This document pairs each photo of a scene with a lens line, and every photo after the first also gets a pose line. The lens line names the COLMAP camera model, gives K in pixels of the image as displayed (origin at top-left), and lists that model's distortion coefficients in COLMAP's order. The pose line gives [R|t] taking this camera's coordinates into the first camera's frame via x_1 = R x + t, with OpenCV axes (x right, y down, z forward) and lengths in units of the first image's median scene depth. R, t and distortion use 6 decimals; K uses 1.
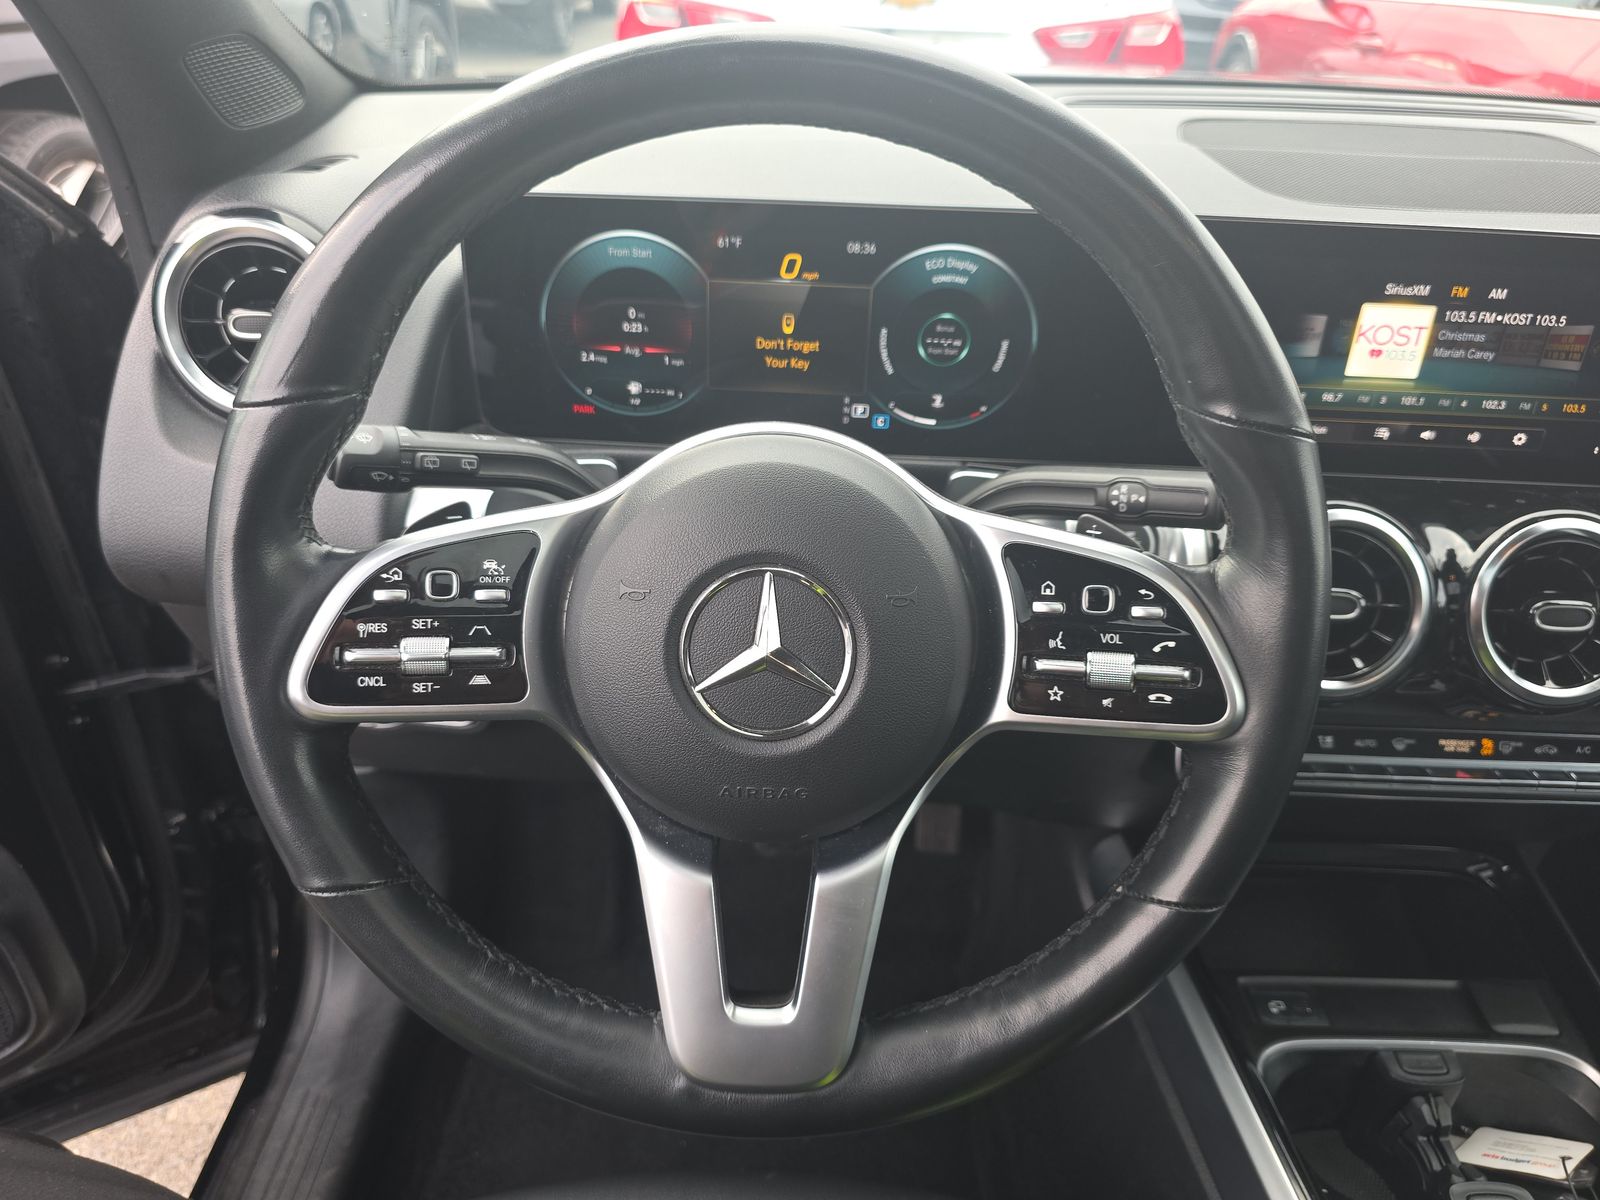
lens RADIAL K [[1097.0, 0, 807.0], [0, 1097.0, 573.2], [0, 0, 1]] dist [-0.016989, 0.005419]
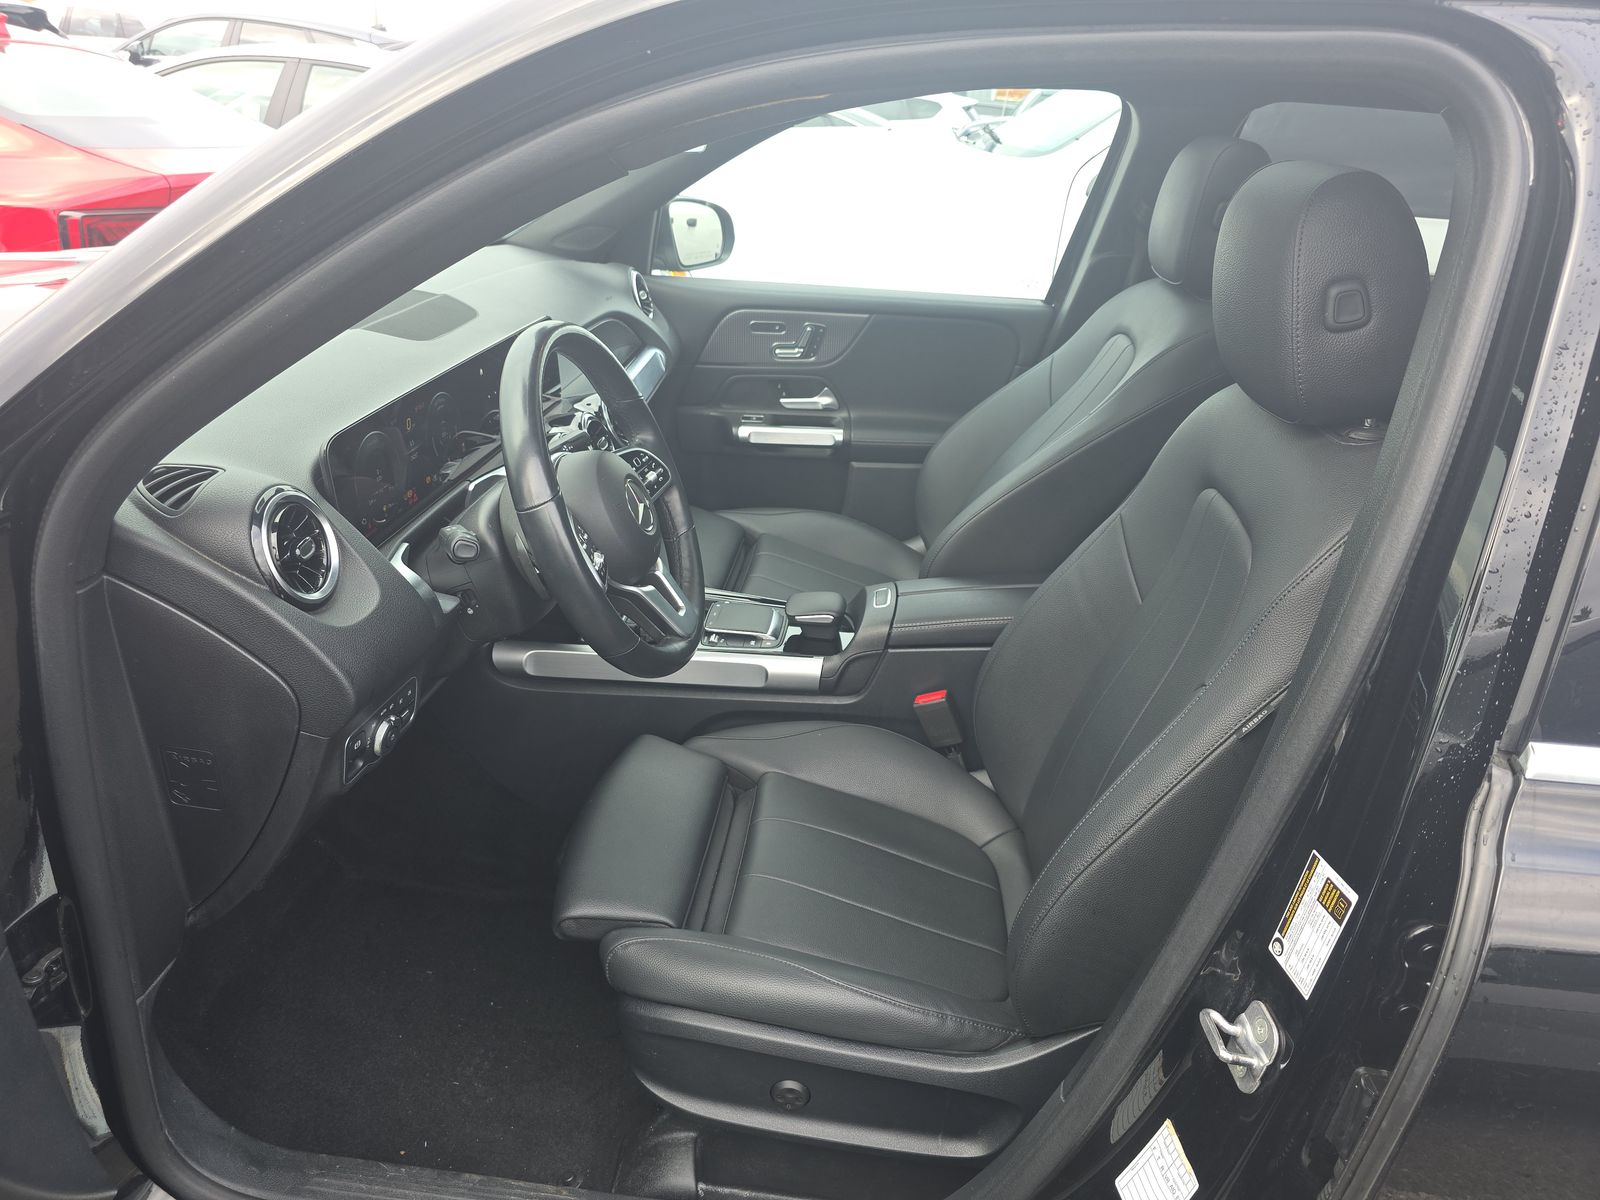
lens RADIAL K [[1069.1, 0, 800.0], [0, 1069.1, 600.0], [0, 0, 1]] dist [0.072692, -0.075772]
pose [[0.063084, -0.450018, 0.890789, -1.926645], [0.450230, 0.809412, 0.377022, -0.443636], [-0.890681, 0.377275, 0.253673, -0.067843]]
